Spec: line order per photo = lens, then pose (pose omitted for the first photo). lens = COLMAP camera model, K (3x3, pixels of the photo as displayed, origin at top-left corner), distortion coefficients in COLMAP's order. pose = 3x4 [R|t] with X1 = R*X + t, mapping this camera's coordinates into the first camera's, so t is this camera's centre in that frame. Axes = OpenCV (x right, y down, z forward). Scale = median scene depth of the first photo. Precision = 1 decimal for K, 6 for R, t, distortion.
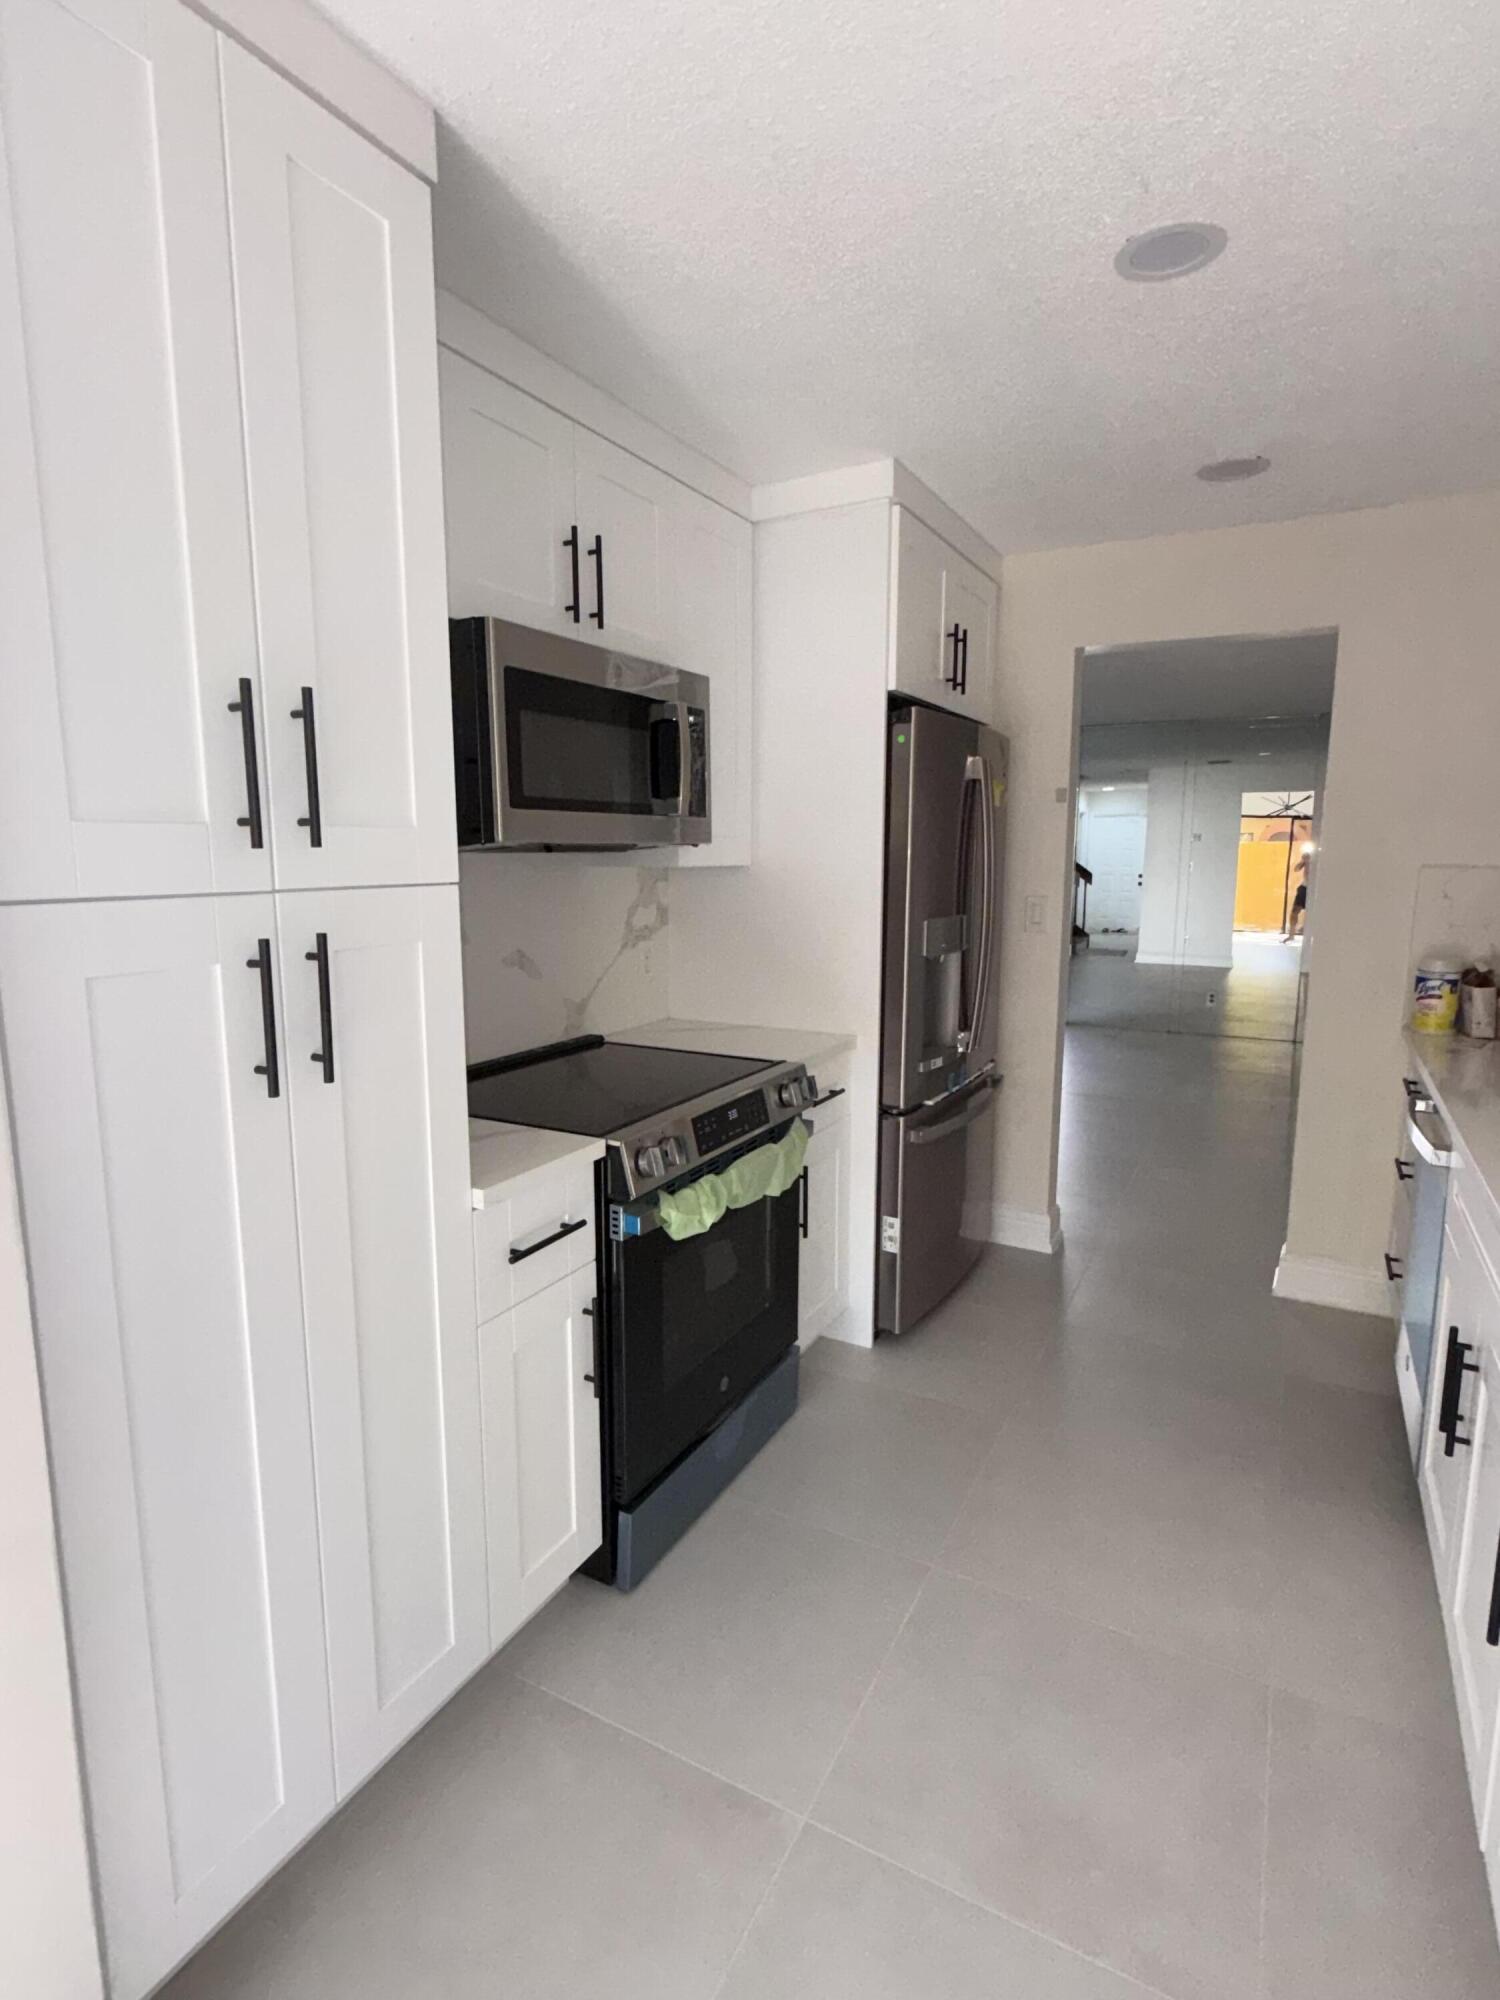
lens RADIAL K [[999.3, 0, 751.4], [0, 999.3, 998.4], [0, 0, 1]] dist [-0.012980, 0.000510]
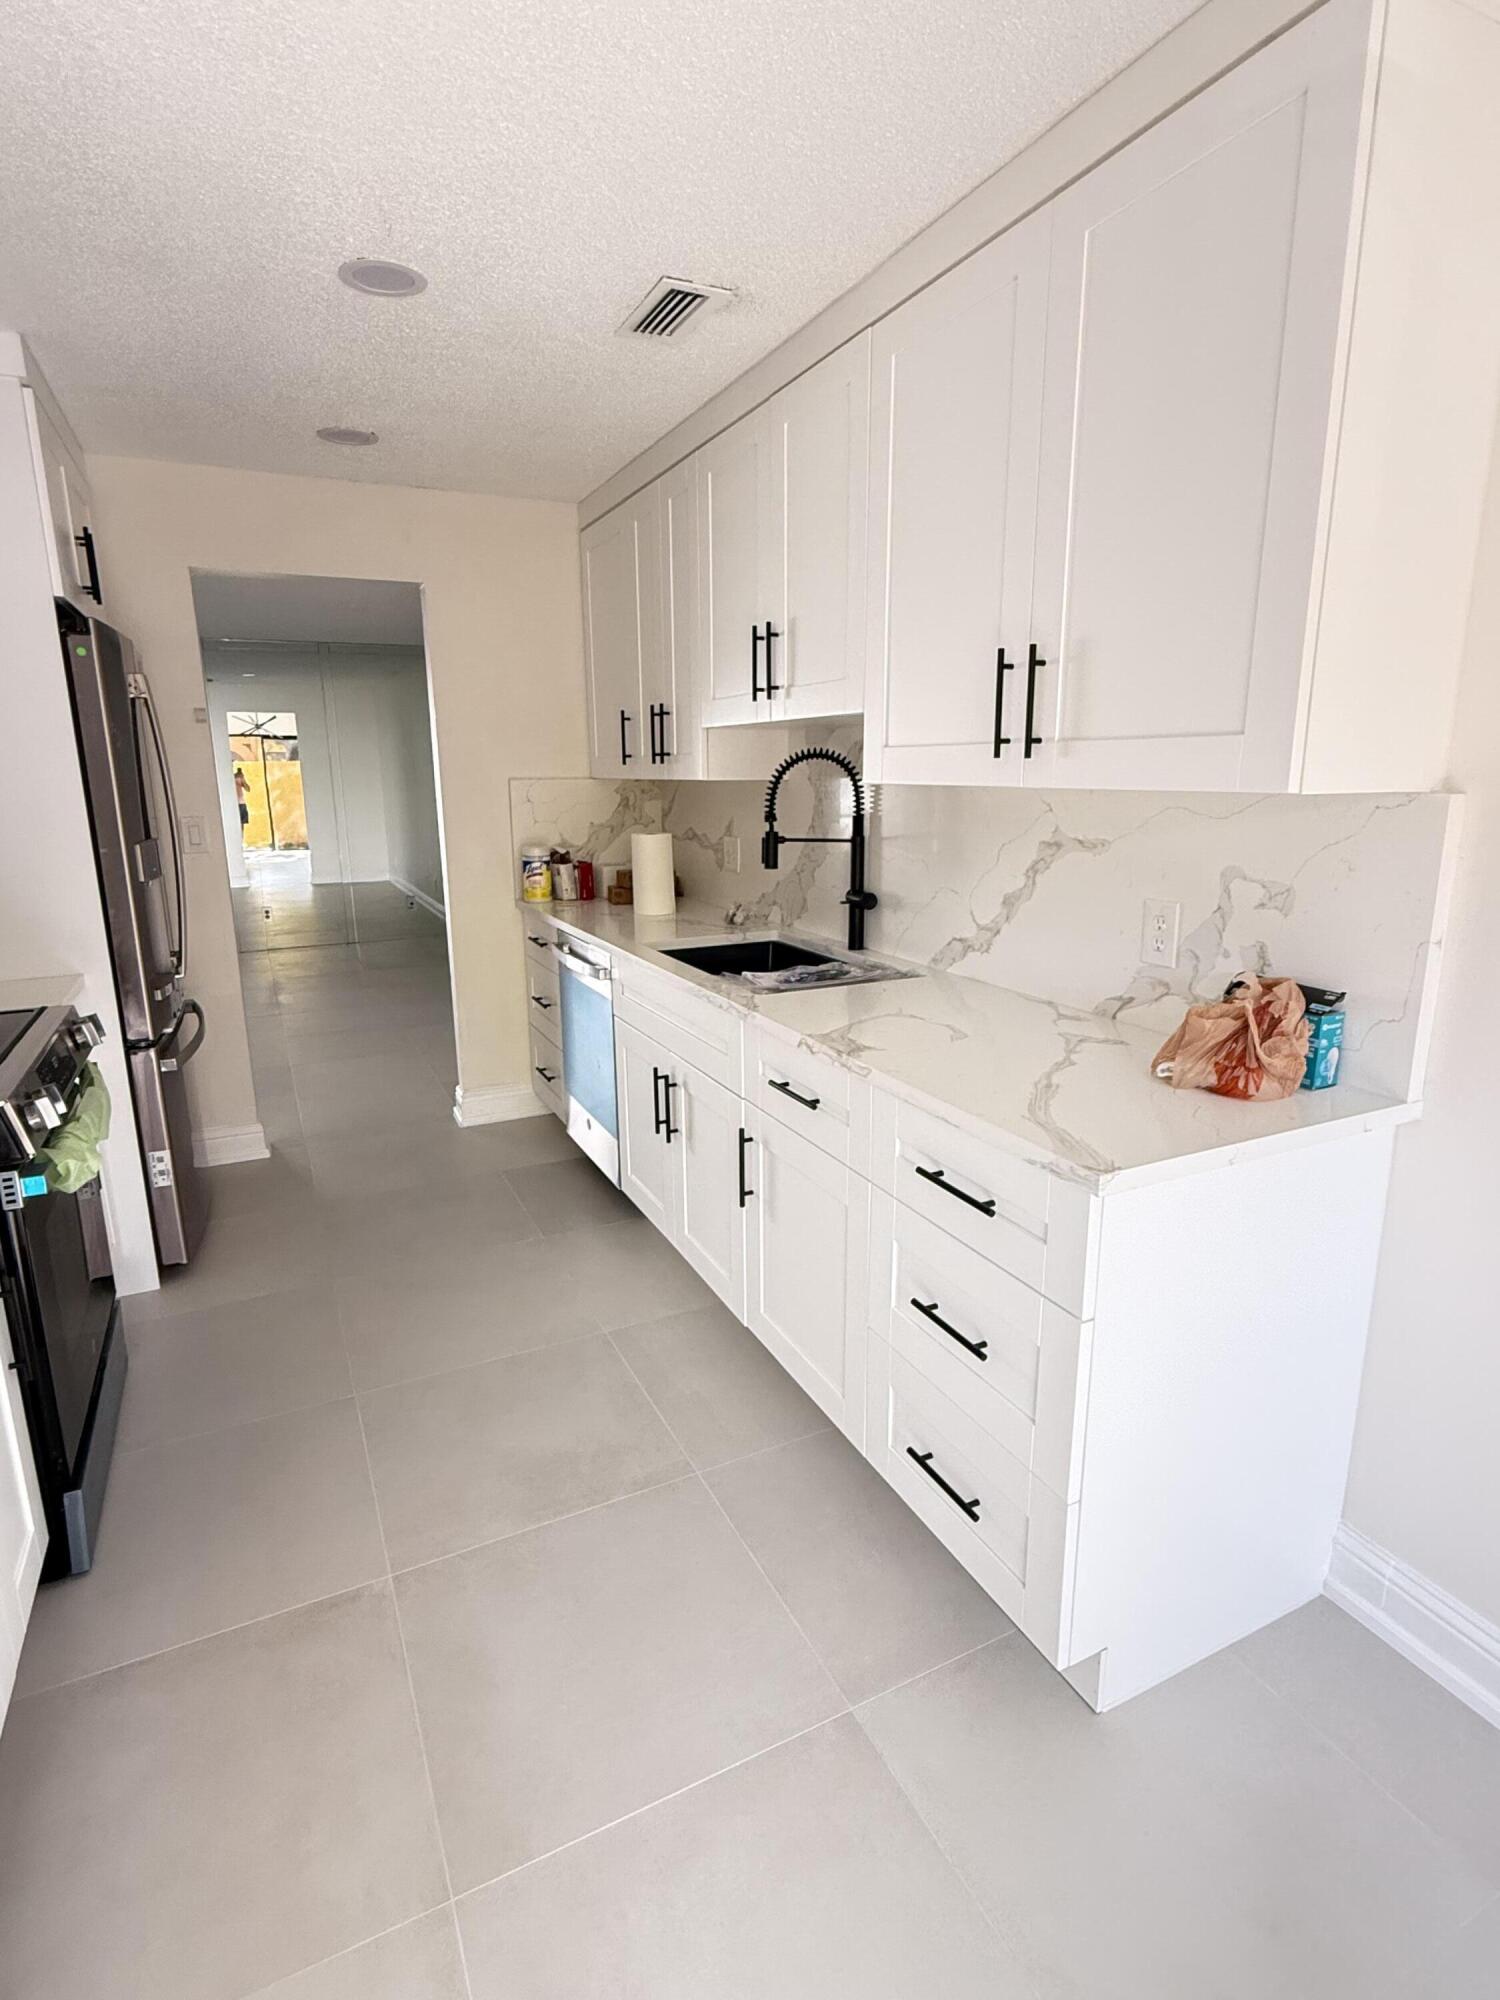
lens RADIAL K [[999.3, 0, 753.0], [0, 999.3, 996.6], [0, 0, 1]] dist [-0.012980, 0.000510]
pose [[0.574192, -0.190403, 0.796273, -0.272763], [0.129041, 0.981472, 0.141636, 0.007081], [-0.808488, 0.021426, 0.588123, -0.048661]]
